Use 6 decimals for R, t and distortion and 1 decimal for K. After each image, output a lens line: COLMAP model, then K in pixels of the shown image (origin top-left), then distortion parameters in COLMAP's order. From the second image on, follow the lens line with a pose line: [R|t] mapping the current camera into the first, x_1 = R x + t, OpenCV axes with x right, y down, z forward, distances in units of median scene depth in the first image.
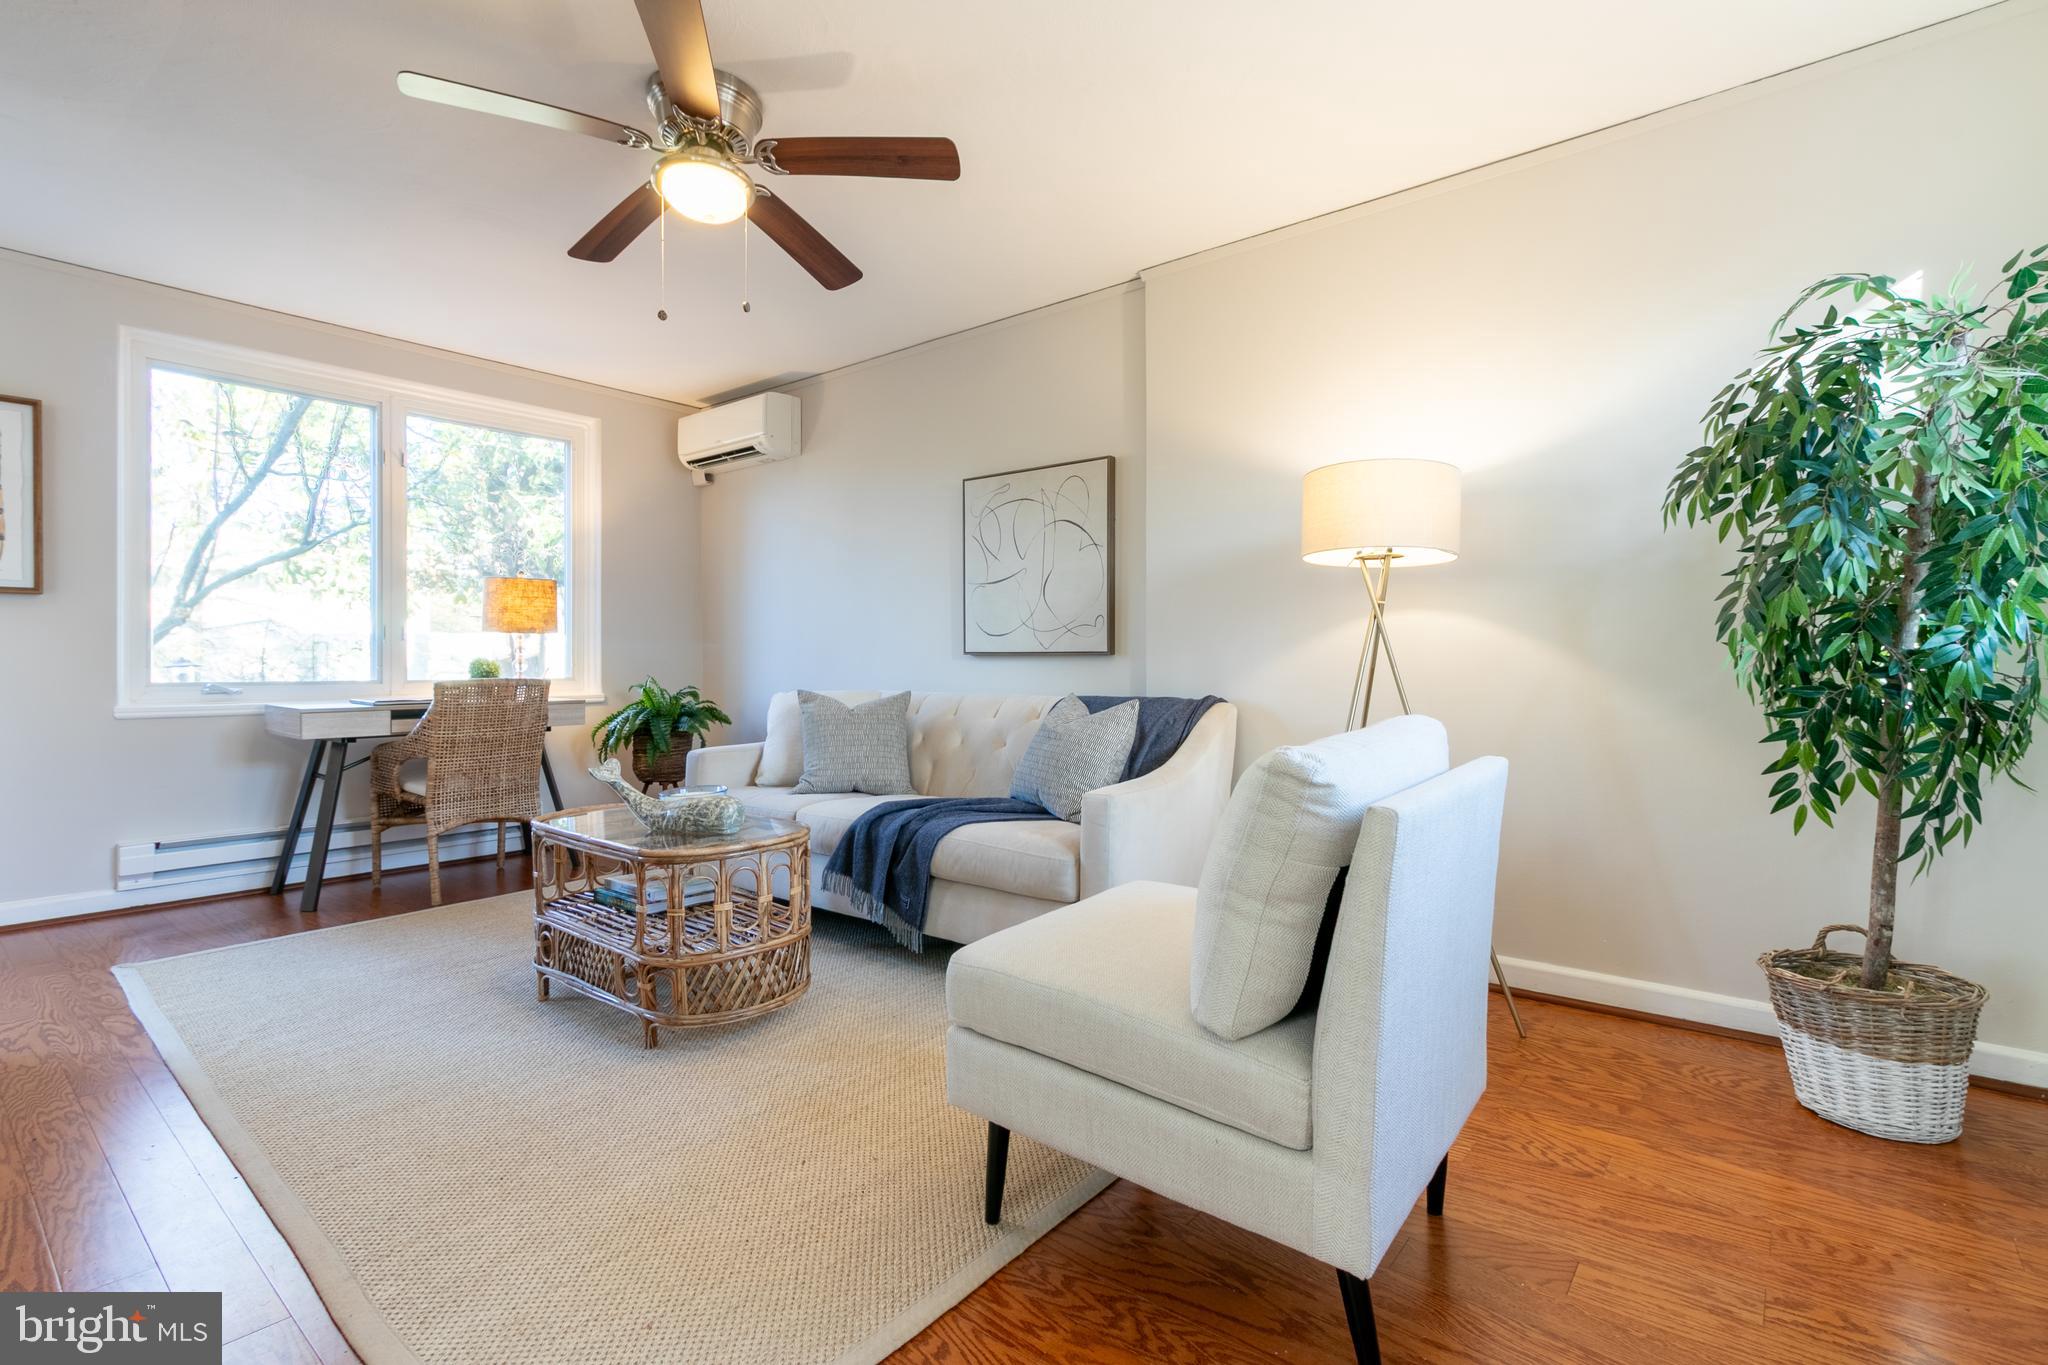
lens RADIAL K [[947.2, 0, 1015.3], [0, 947.2, 664.7], [0, 0, 1]] dist [0.000346, -0.000543]
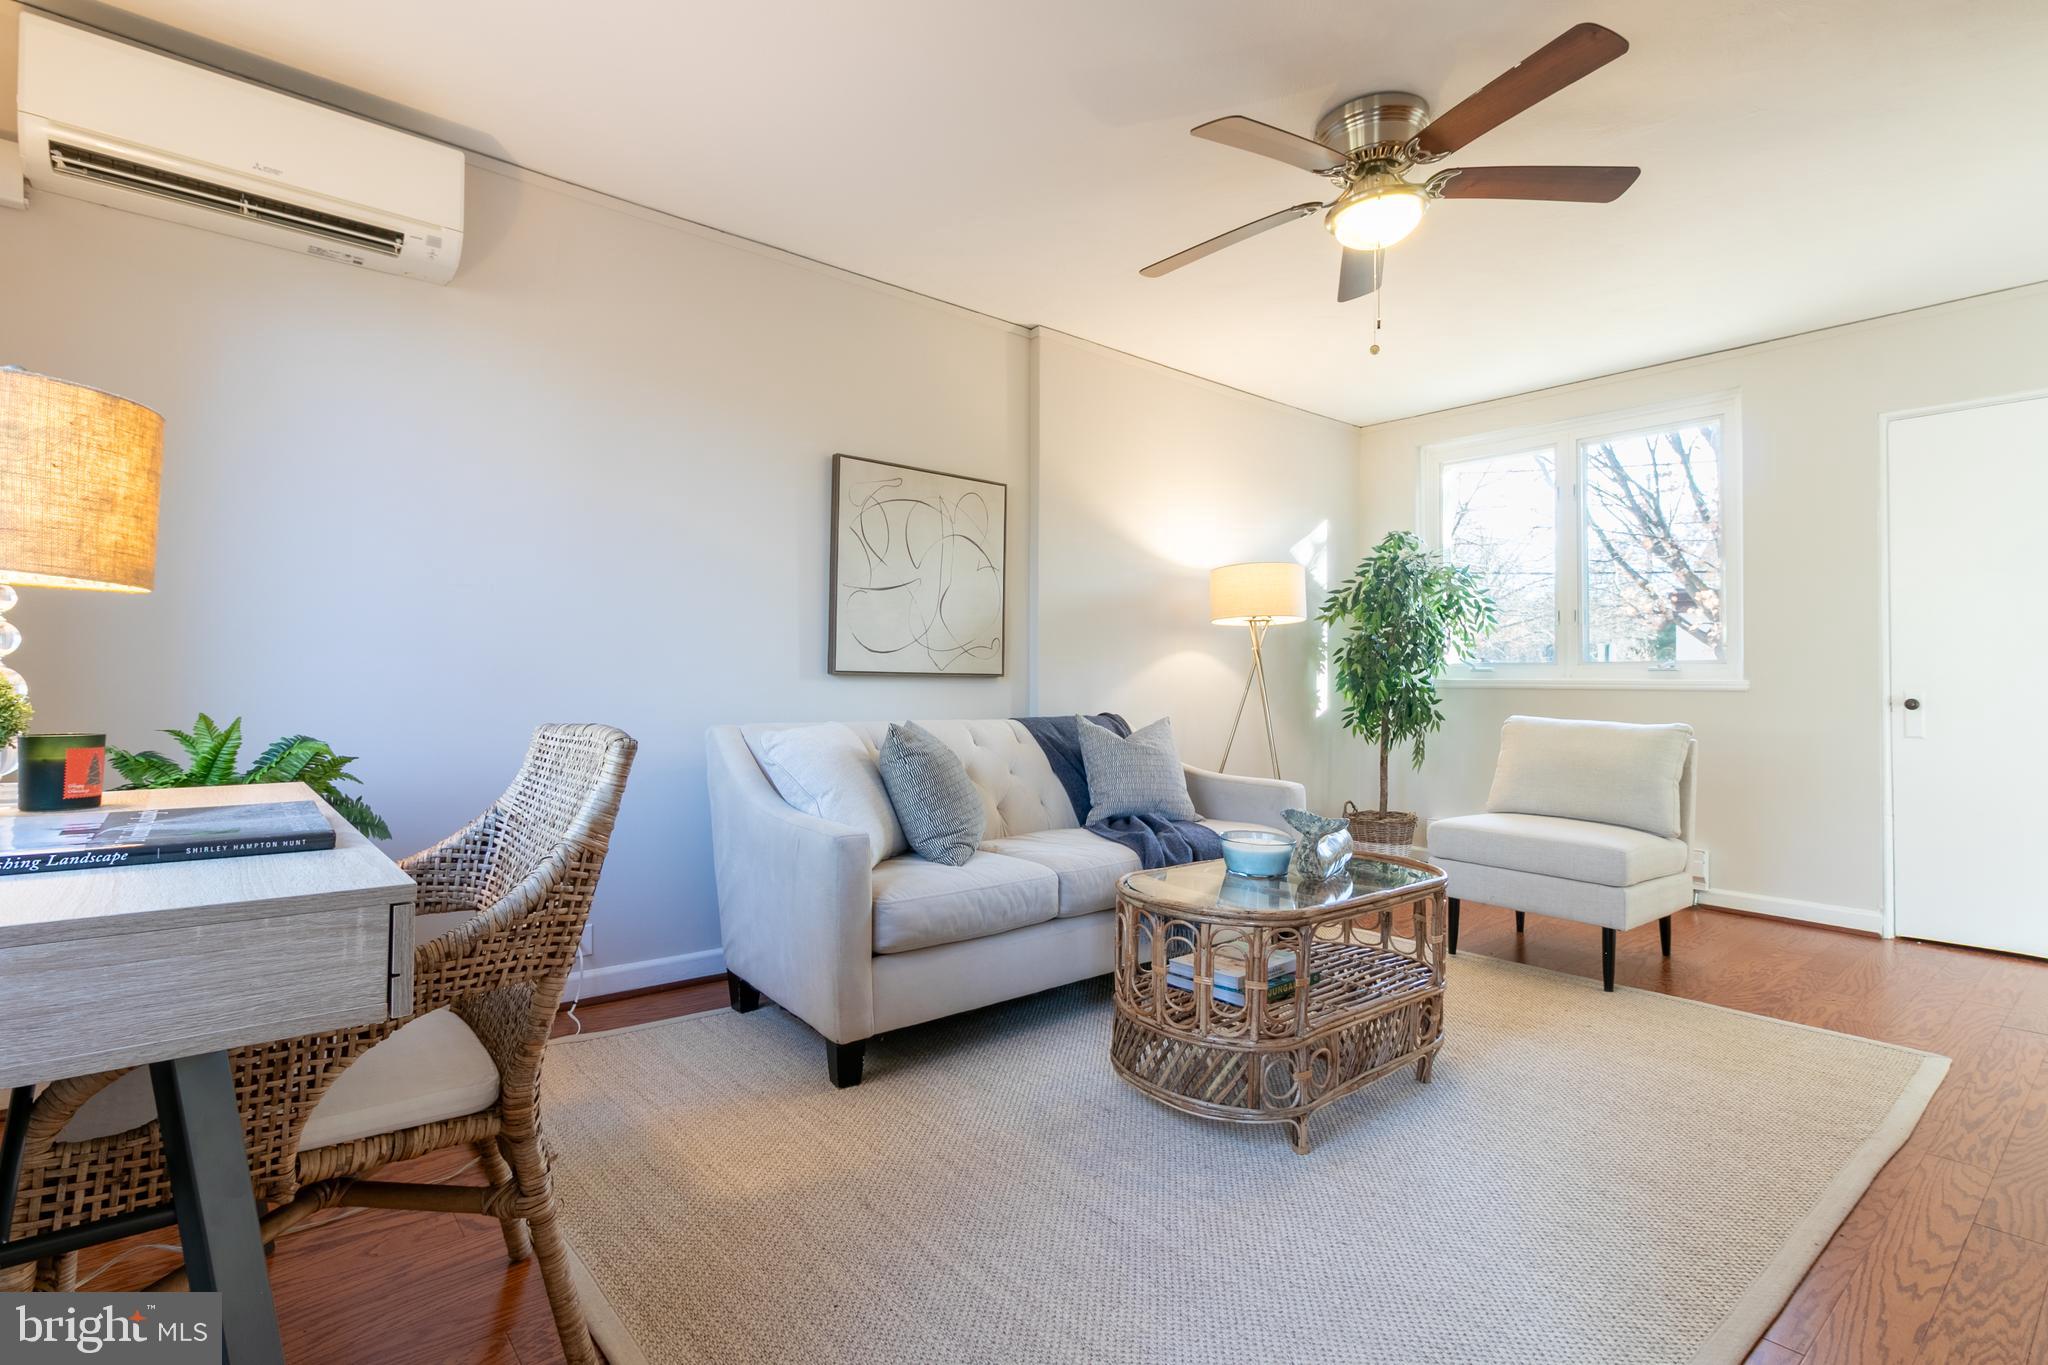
lens RADIAL K [[947.2, 0, 1015.3], [0, 947.2, 664.7], [0, 0, 1]] dist [0.000346, -0.000543]
pose [[0.198948, 0.019302, 0.979820, -0.856094], [-0.007613, 0.999806, -0.018150, -0.005353], [-0.979981, -0.003848, 0.199056, 0.743509]]
